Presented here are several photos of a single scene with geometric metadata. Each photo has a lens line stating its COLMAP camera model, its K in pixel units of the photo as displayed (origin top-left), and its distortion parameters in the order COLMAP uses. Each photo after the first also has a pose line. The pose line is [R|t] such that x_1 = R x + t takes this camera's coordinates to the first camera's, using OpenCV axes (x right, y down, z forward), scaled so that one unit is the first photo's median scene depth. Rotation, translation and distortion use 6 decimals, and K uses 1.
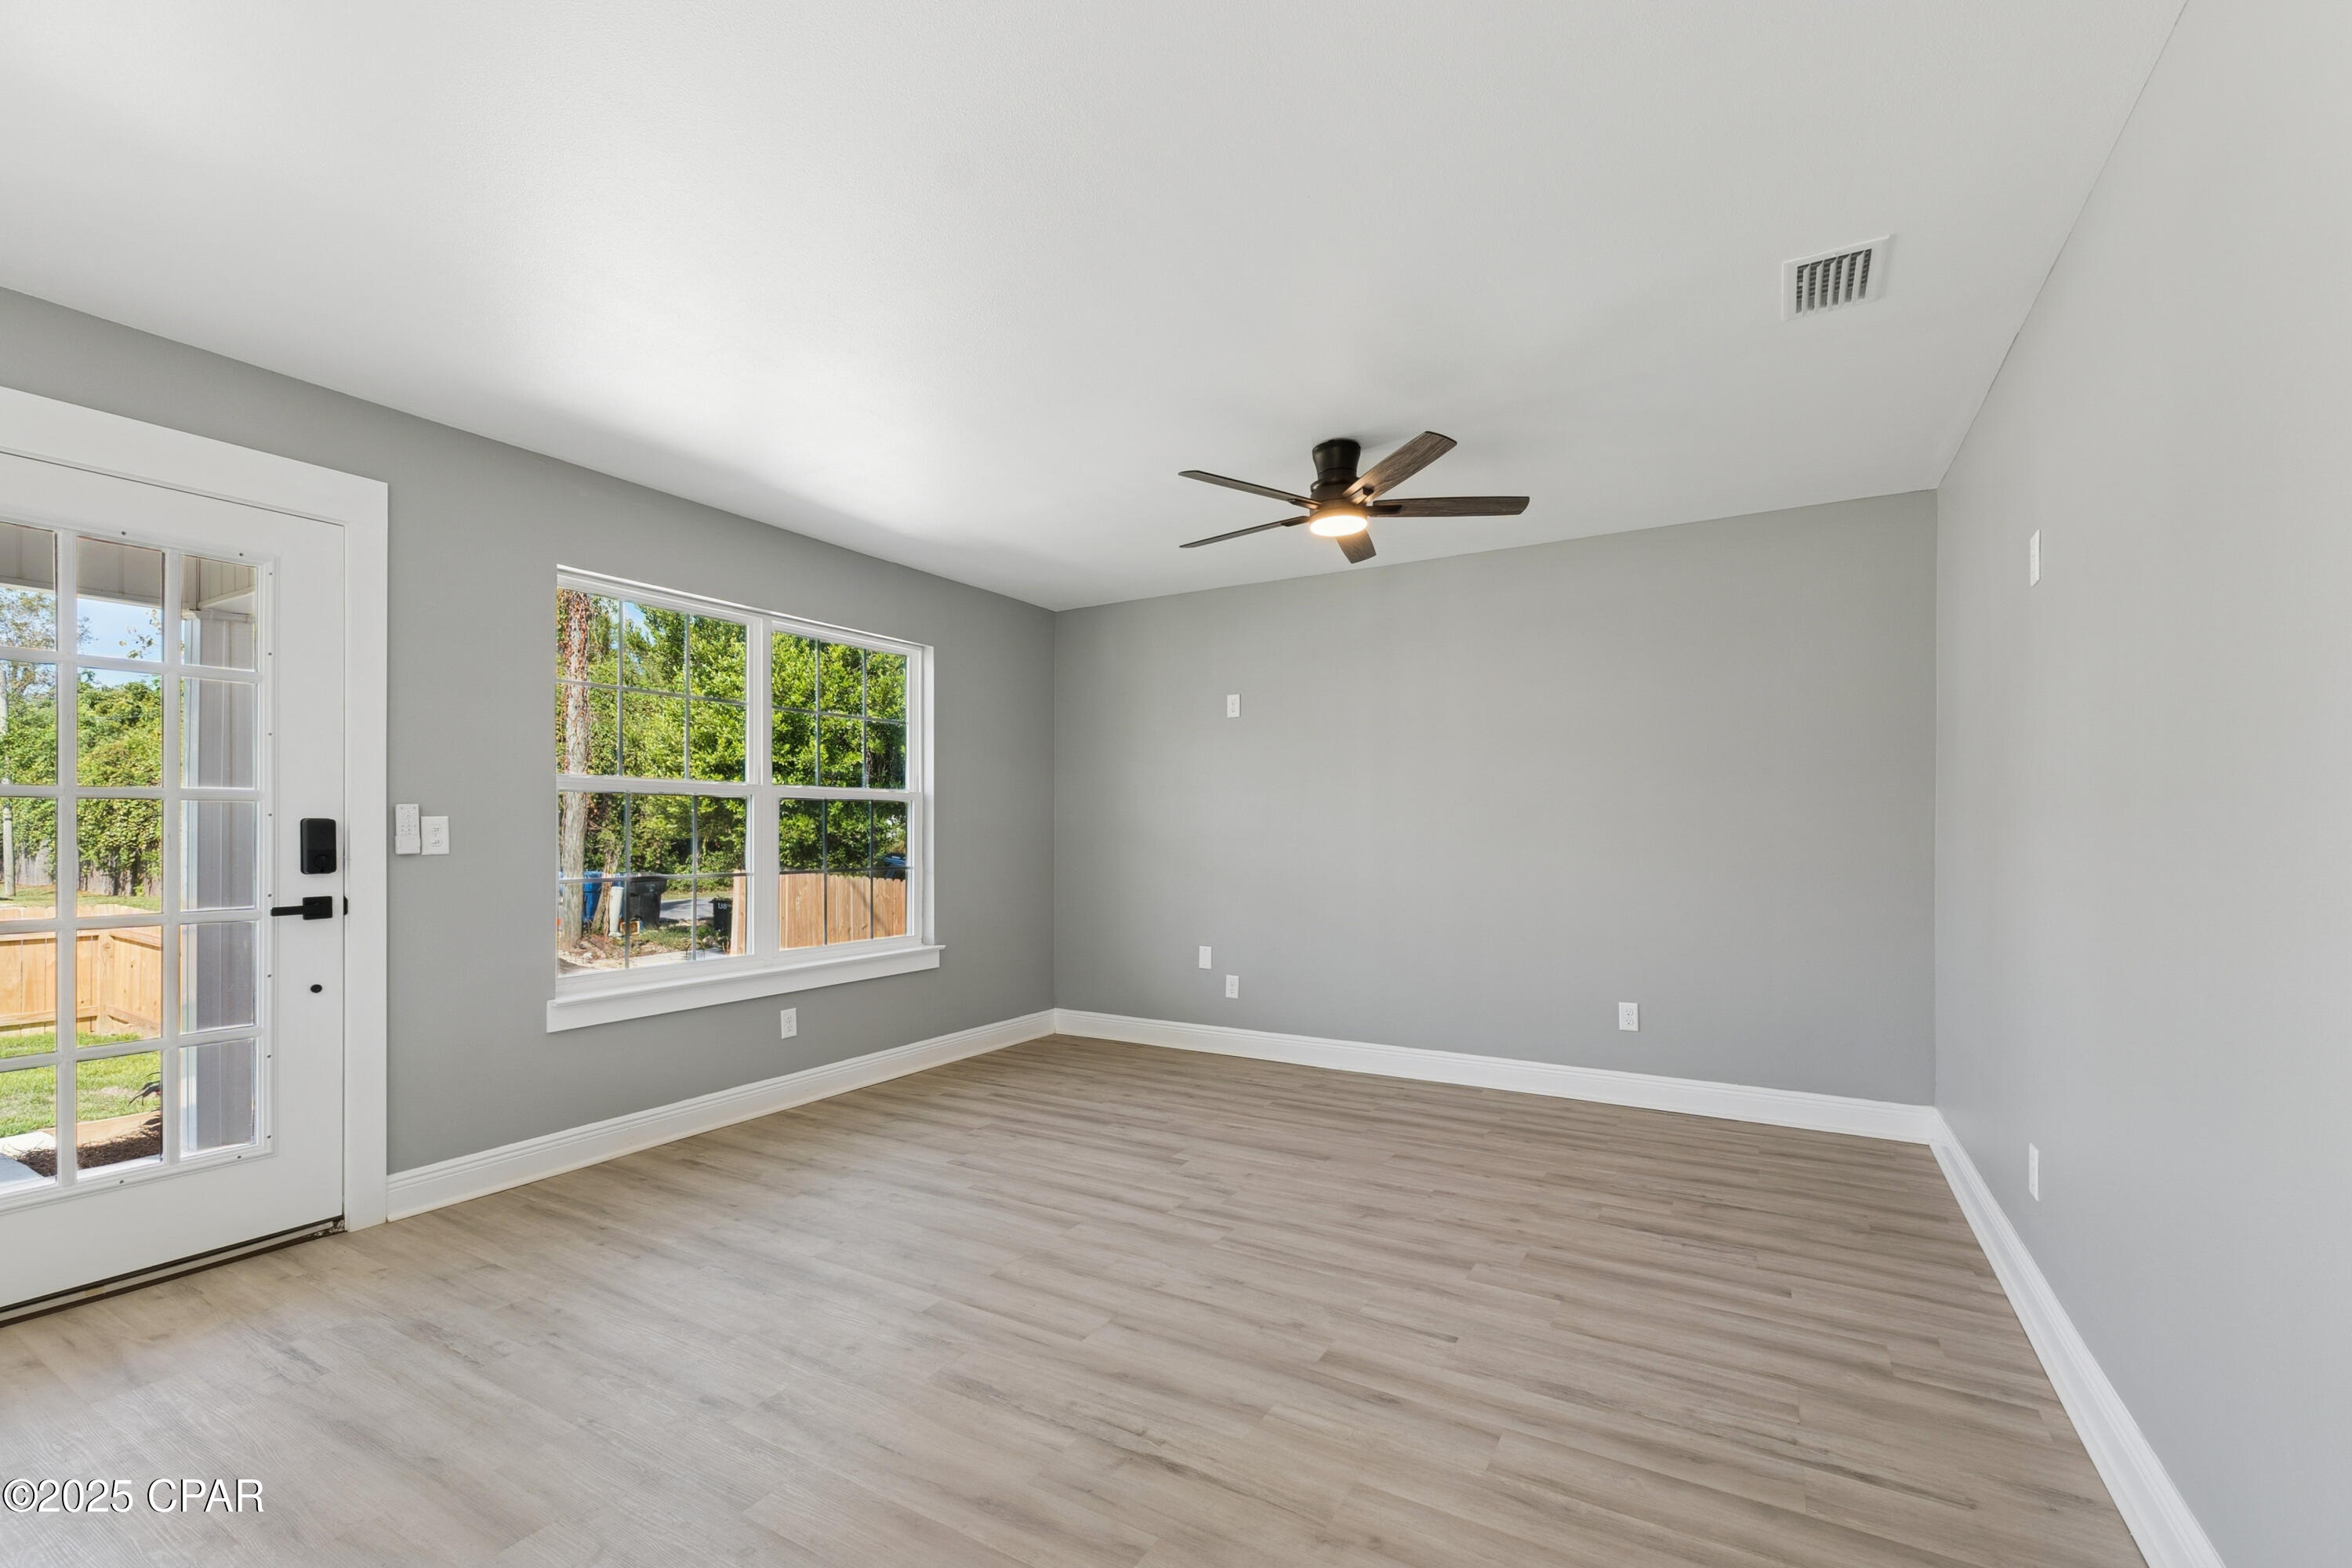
lens RADIAL K [[999.3, 0, 1194.8], [0, 999.3, 834.8], [0, 0, 1]] dist [0.001556, 0.000487]
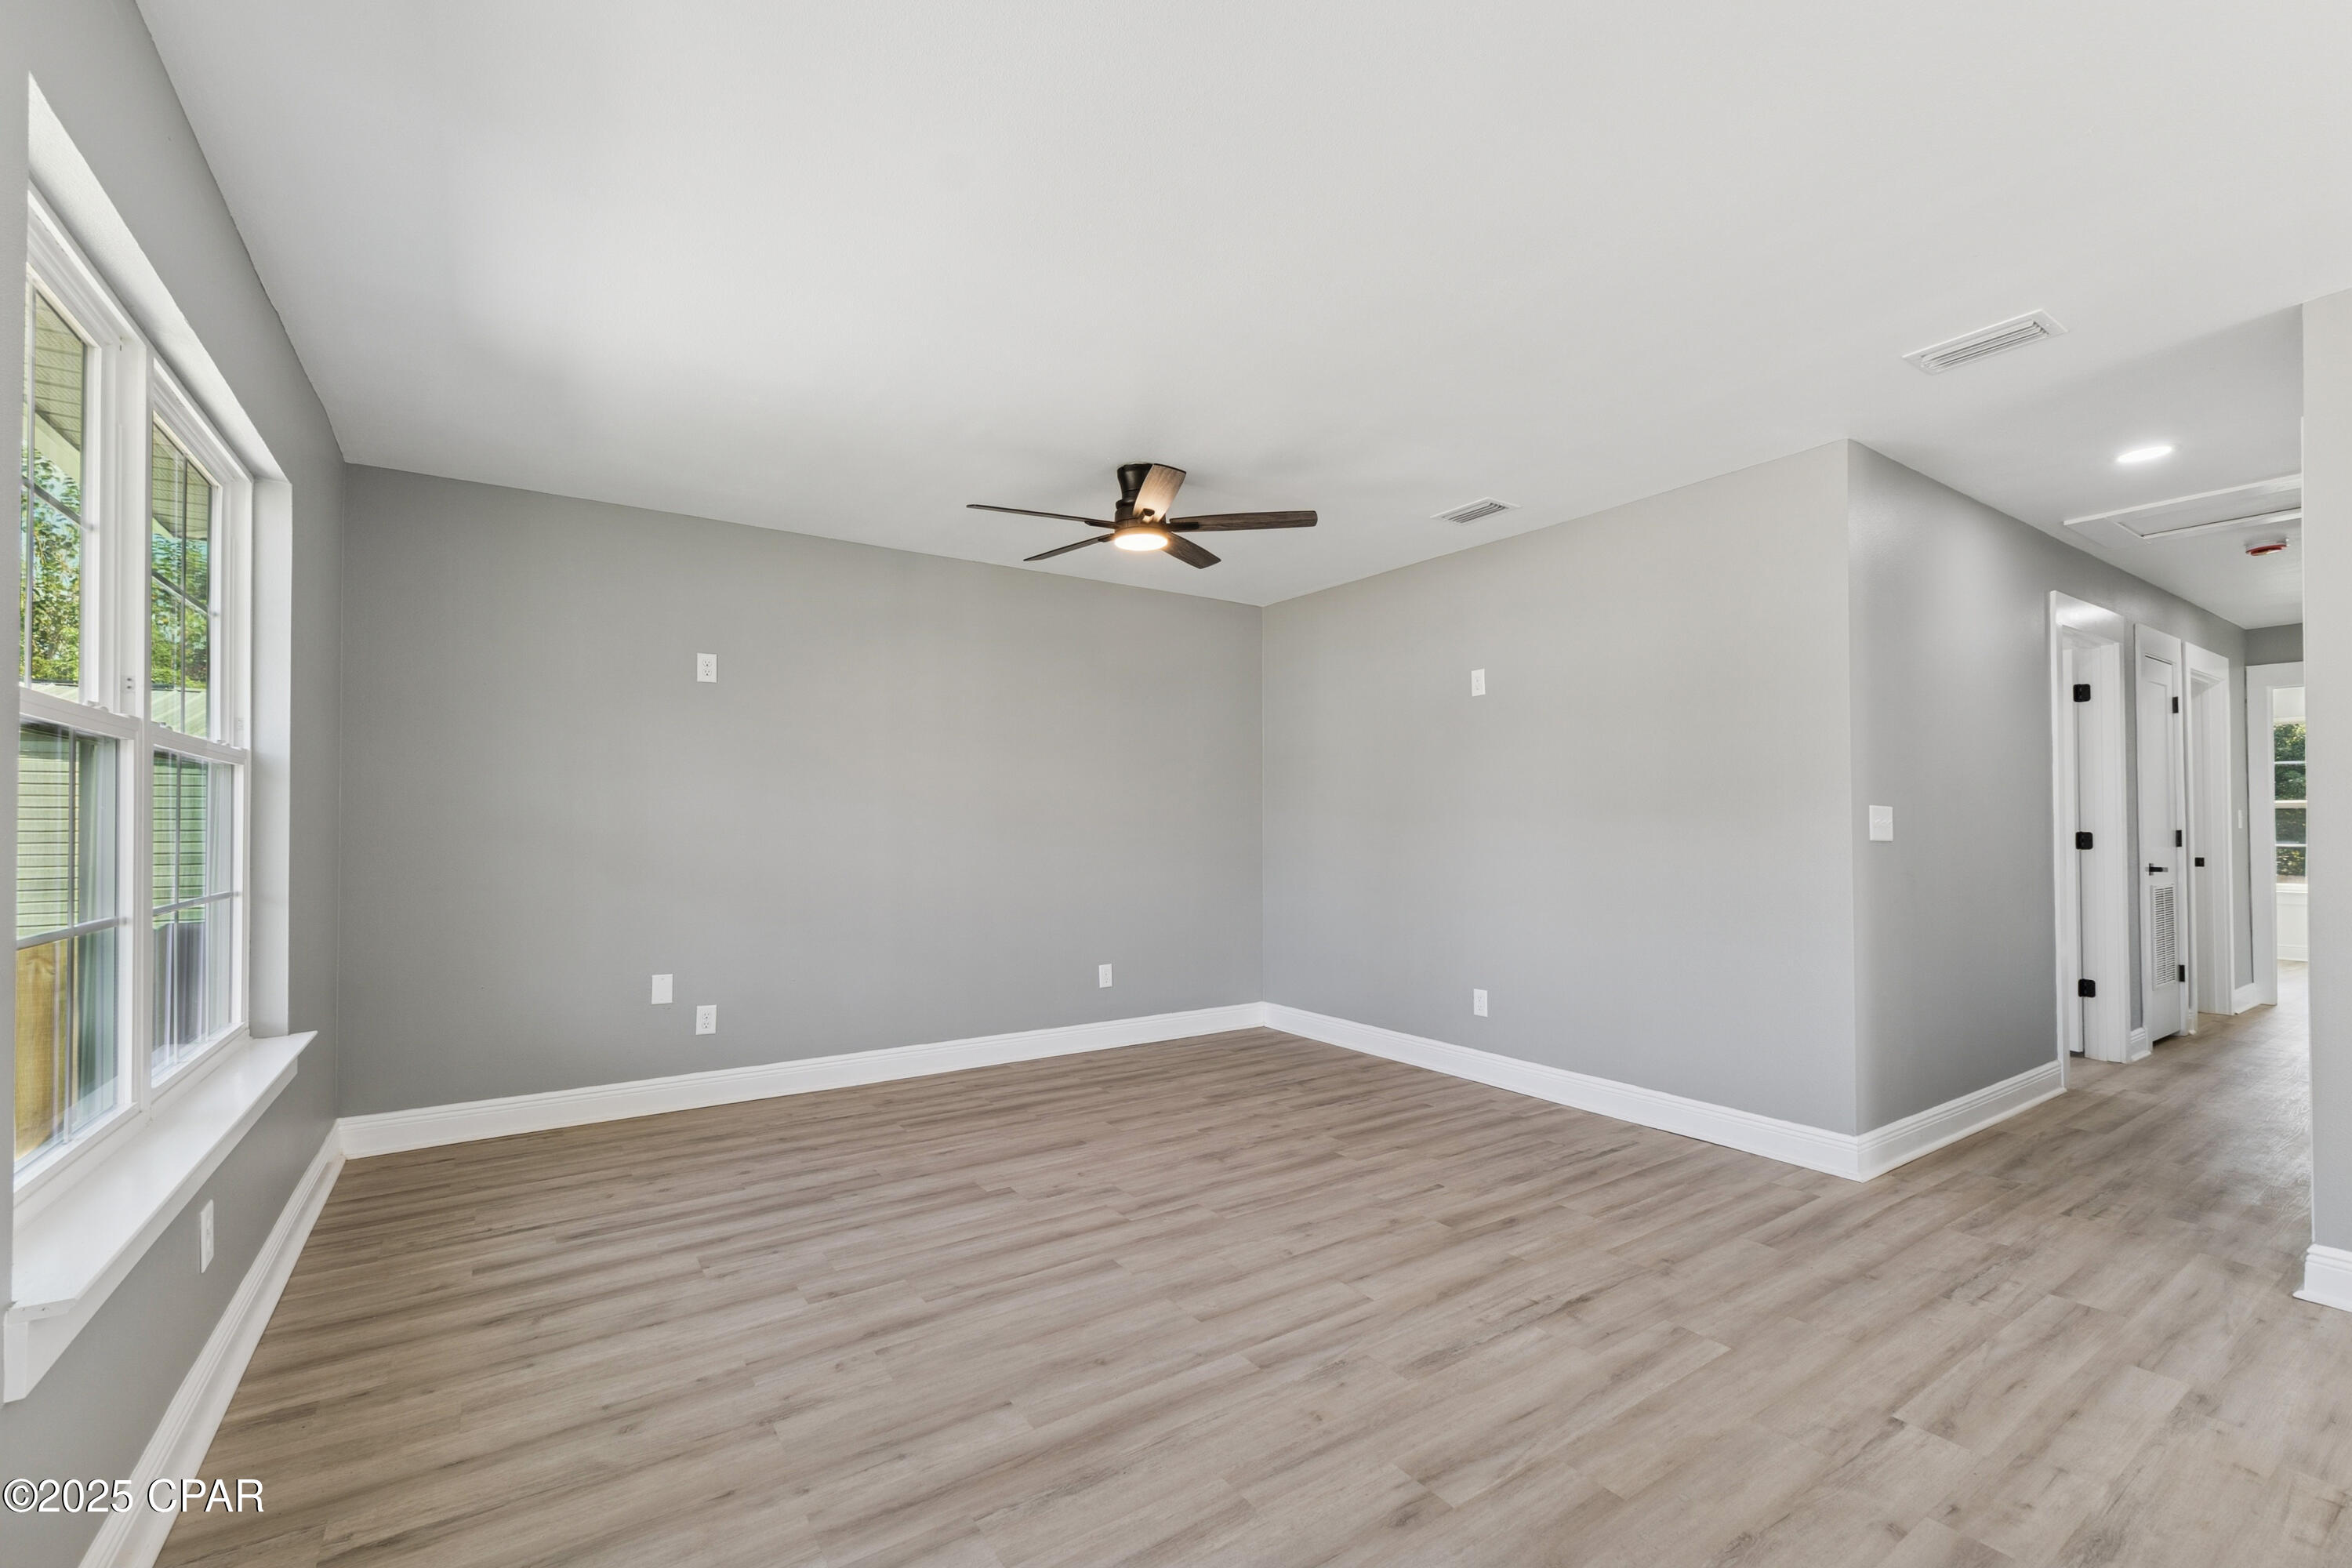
lens RADIAL K [[987.4, 0, 1184.8], [0, 987.4, 813.9], [0, 0, 1]] dist [0.002274, 0.000462]
pose [[0.433634, 0.012019, 0.901009, -0.803057], [0.002826, 0.999888, -0.014698, 0.001594], [-0.901085, 0.008920, 0.433552, 0.499822]]
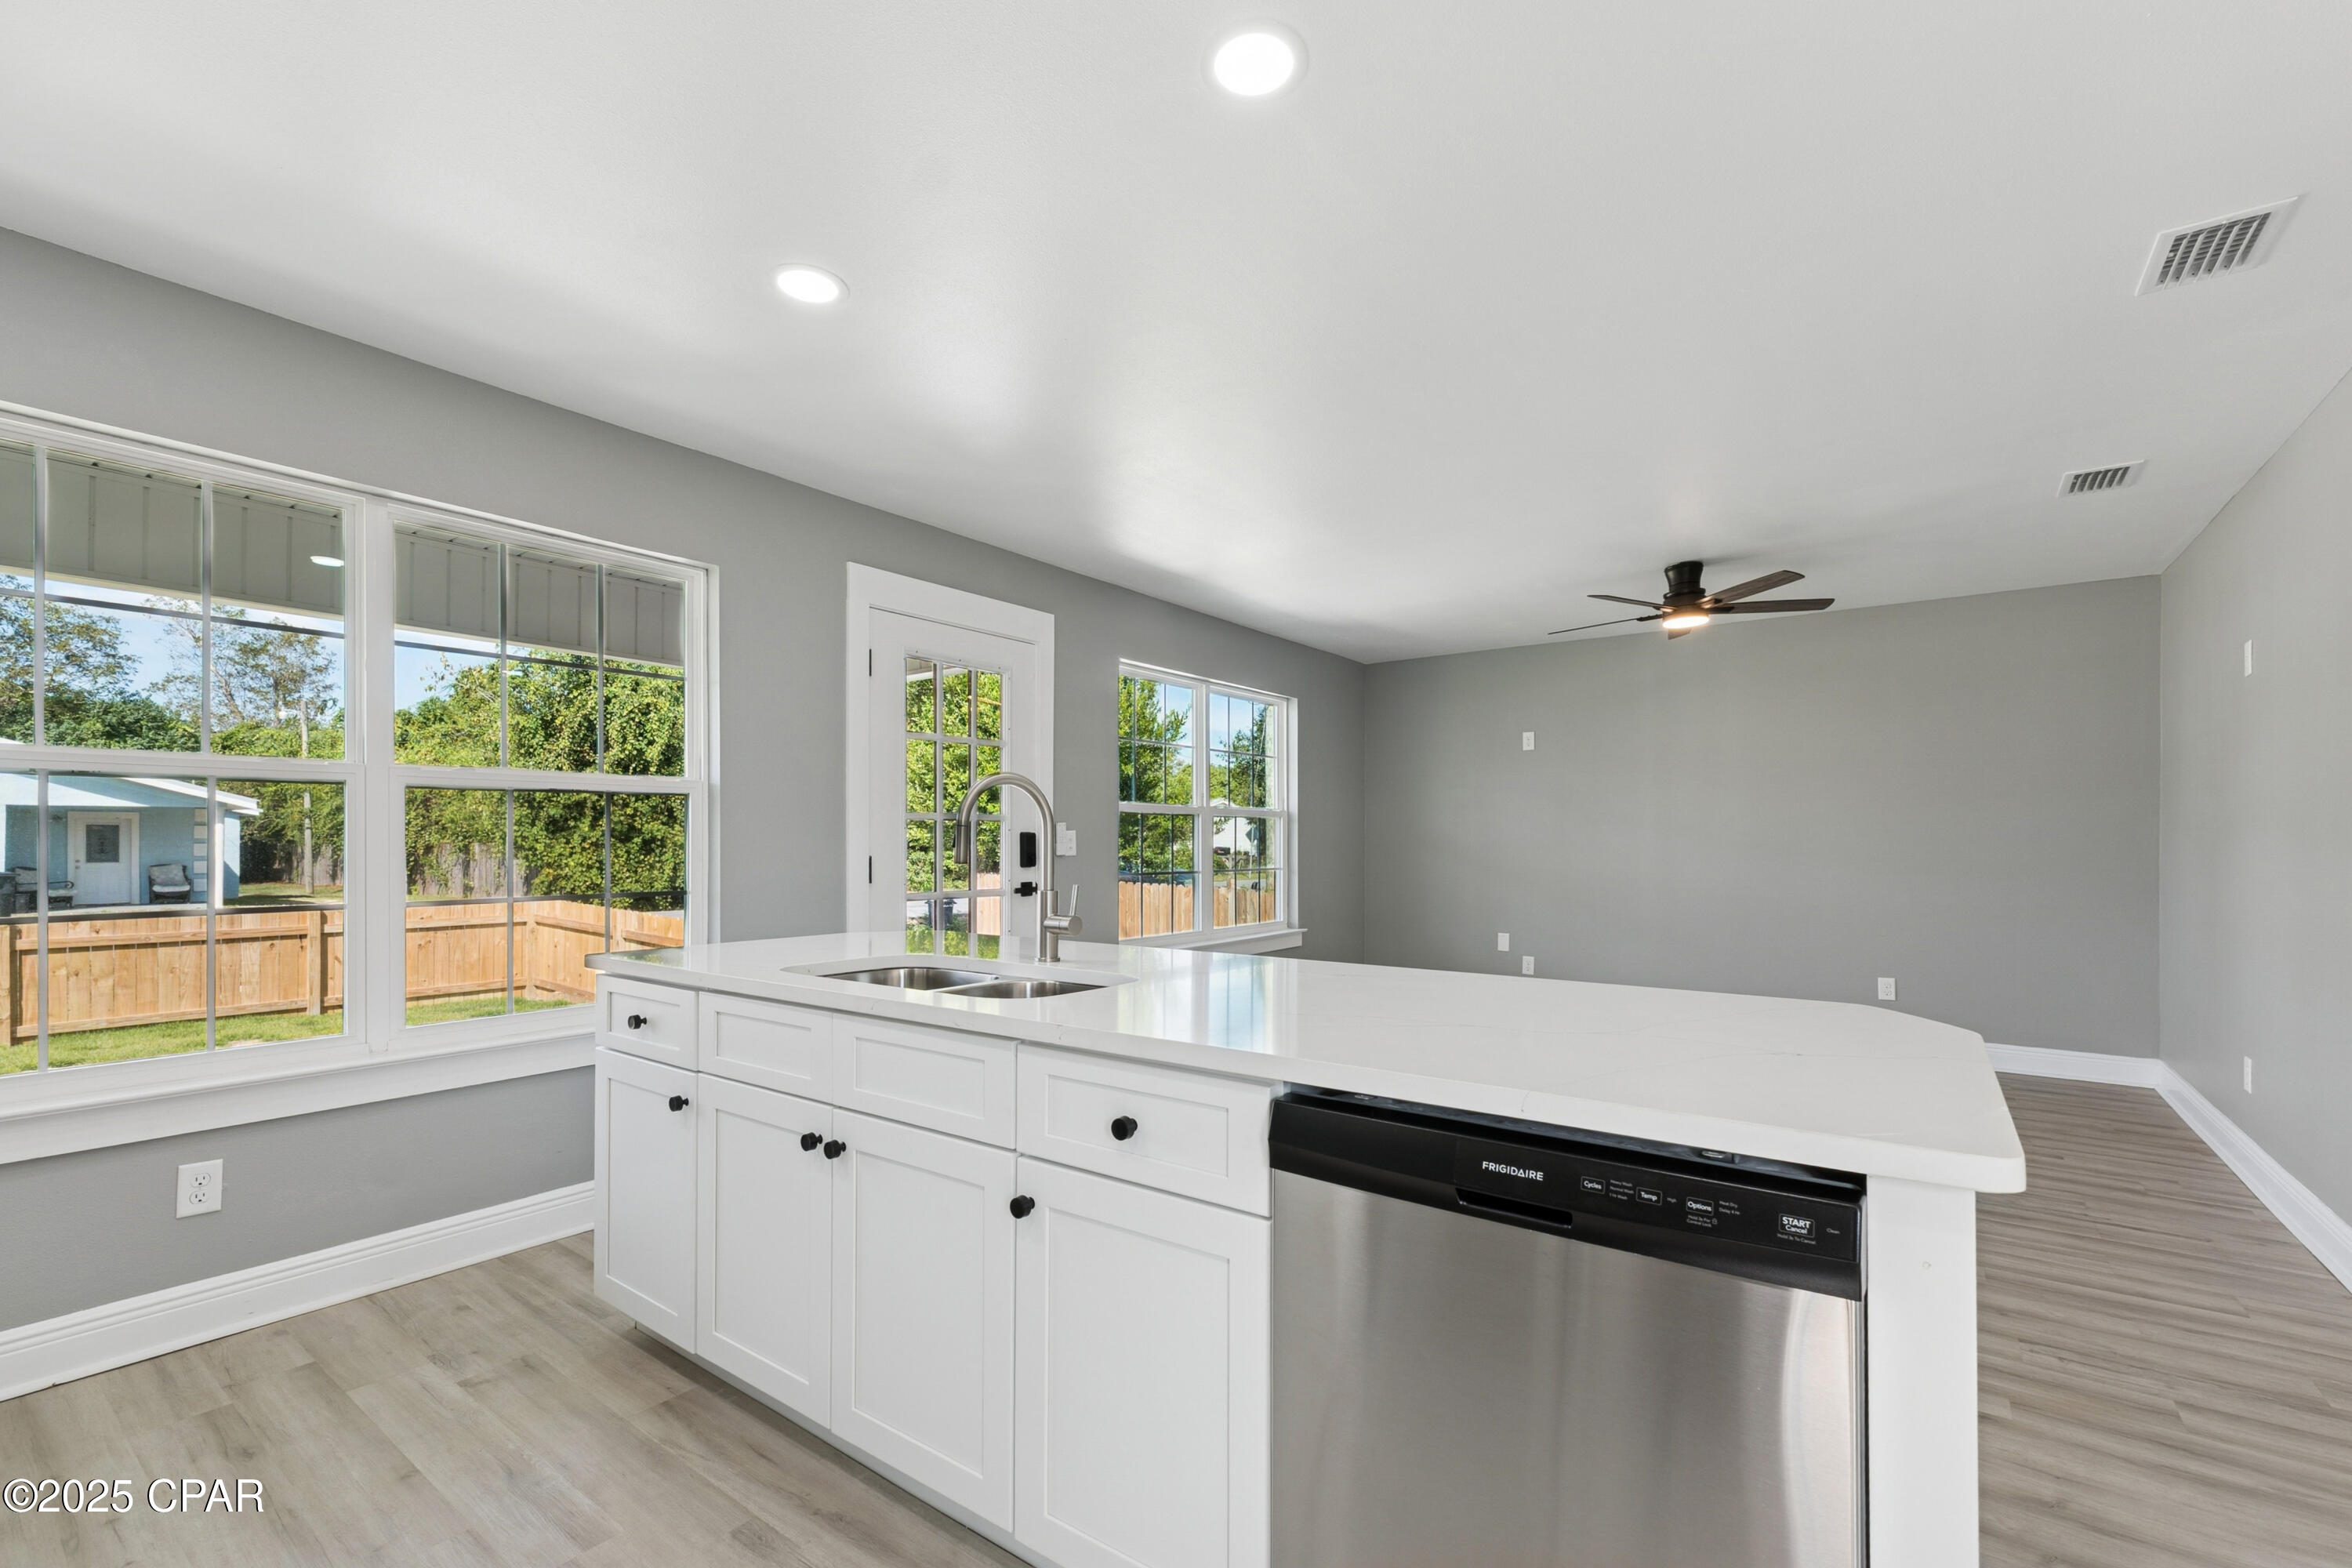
lens RADIAL K [[999.1, 0, 1182.5], [0, 999.1, 840.0], [0, 0, 1]] dist [0.003435, 0.000387]
pose [[0.993562, 0.002155, -0.113270, -0.397115], [-0.002625, 0.999989, -0.004001, 0.002128], [0.113261, 0.004273, 0.993556, -0.464124]]
